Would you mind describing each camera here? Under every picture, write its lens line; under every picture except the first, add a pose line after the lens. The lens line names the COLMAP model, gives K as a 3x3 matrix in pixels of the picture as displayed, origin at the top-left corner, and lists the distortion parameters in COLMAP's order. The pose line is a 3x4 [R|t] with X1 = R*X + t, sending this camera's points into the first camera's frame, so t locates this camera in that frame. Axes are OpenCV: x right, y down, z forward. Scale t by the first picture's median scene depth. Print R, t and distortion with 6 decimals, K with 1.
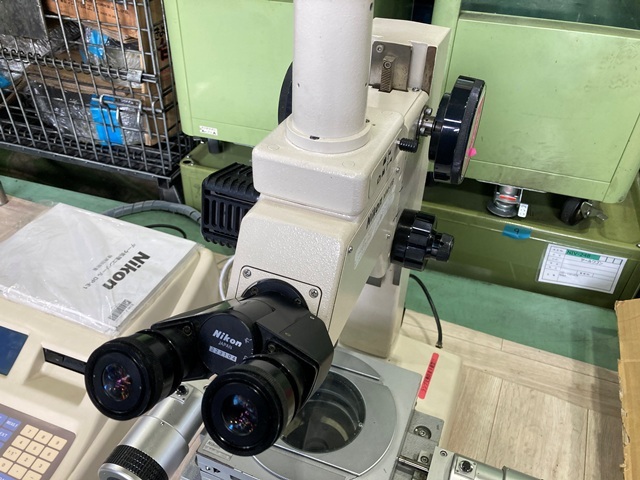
lens RADIAL K [[530.9, 0, 314.7], [0, 530.9, 241.3], [0, 0, 1]] dist [0.010556, 0.005894]
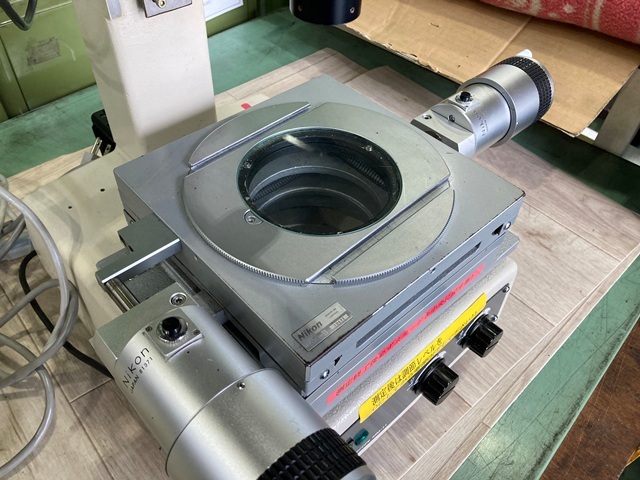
lens RADIAL K [[530.9, 0, 313.7], [0, 530.9, 239.7], [0, 0, 1]] dist [0.010556, 0.005894]
pose [[0.419434, -0.669705, 0.612838, -0.280732], [0.528596, 0.729015, 0.434884, 0.072183], [-0.738012, 0.141539, 0.659777, 0.434016]]
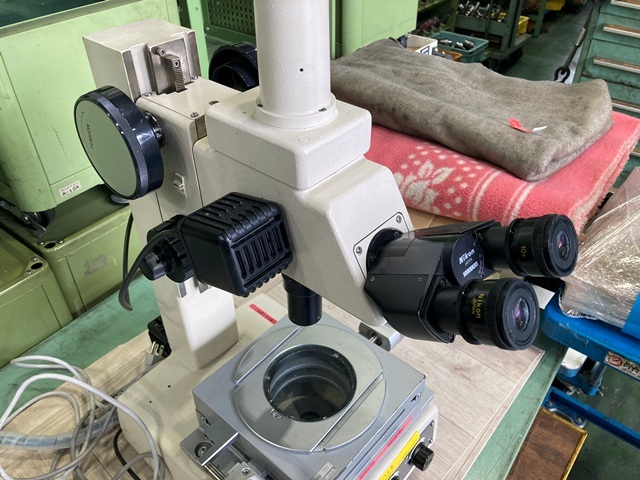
lens RADIAL K [[530.9, 0, 317.1], [0, 530.9, 238.8], [0, 0, 1]] dist [0.010556, 0.005894]
pose [[0.321600, -0.602159, 0.730738, -0.405020], [0.593238, 0.729630, 0.340160, -0.164980], [-0.737999, 0.324106, 0.591873, 0.194832]]
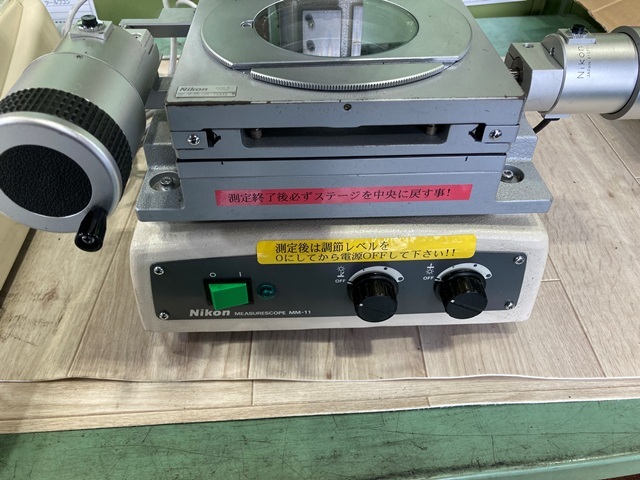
lens RADIAL K [[530.9, 0, 315.9], [0, 530.9, 240.6], [0, 0, 1]] dist [0.010556, 0.005894]
pose [[0.906402, -0.300271, 0.297106, -0.182666], [0.267925, 0.952435, 0.145204, 0.313663], [-0.326574, -0.052011, 0.943739, 0.301593]]
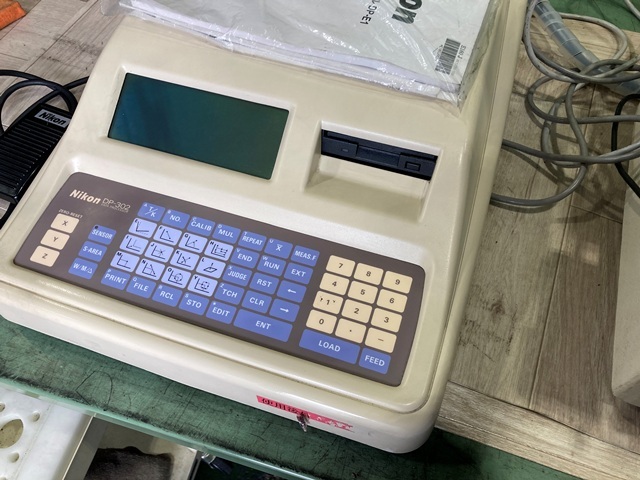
lens RADIAL K [[530.9, 0, 318.1], [0, 530.9, 246.6], [0, 0, 1]] dist [0.010556, 0.005894]
pose [[0.999021, -0.042793, -0.011174, -0.461445], [0.044046, 0.939789, 0.338905, 0.111424], [-0.004002, -0.339066, 0.940754, 0.374526]]
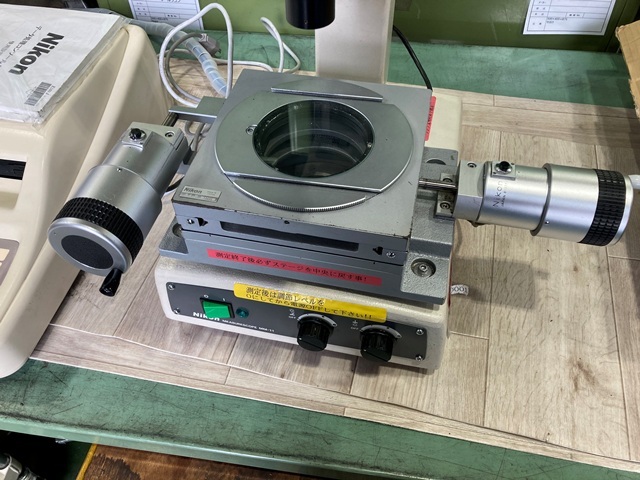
lens RADIAL K [[530.9, 0, 316.1], [0, 530.9, 239.8], [0, 0, 1]] dist [0.010556, 0.005894]
pose [[0.984150, -0.158076, 0.080375, -0.055358], [0.136349, 0.964302, 0.227003, 0.195988], [-0.113390, -0.212446, 0.970572, 0.132462]]
